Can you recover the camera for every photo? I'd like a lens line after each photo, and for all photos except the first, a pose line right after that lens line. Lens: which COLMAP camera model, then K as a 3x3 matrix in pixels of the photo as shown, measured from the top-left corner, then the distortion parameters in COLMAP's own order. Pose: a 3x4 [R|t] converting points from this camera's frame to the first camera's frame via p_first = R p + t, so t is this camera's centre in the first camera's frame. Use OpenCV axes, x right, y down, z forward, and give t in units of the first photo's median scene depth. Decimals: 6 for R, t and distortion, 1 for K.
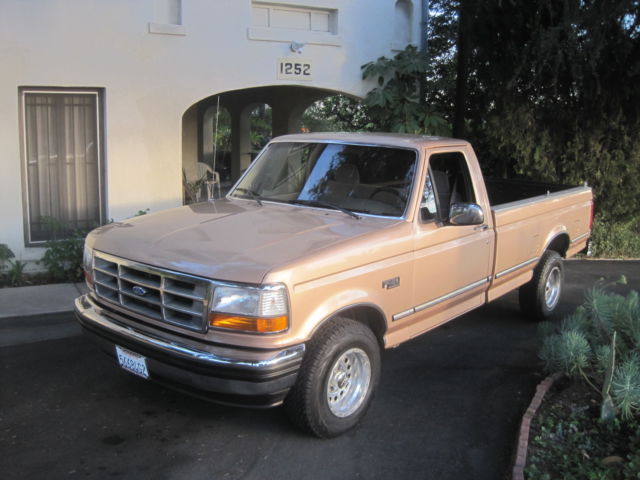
lens RADIAL K [[645.4, 0, 318.1], [0, 645.4, 228.3], [0, 0, 1]] dist [-0.138698, 0.039436]
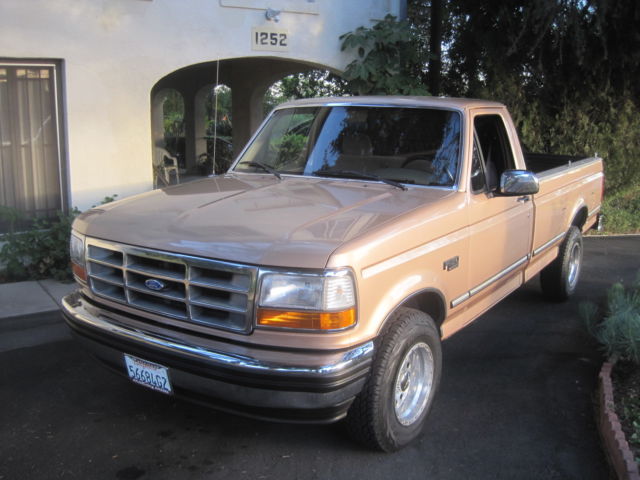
lens RADIAL K [[645.4, 0, 318.1], [0, 645.4, 228.3], [0, 0, 1]] dist [-0.138698, 0.039436]
pose [[0.995211, -0.031584, 0.092504, -0.116259], [0.029998, 0.999379, 0.018486, 0.014840], [-0.093030, -0.015622, 0.995541, 0.146379]]
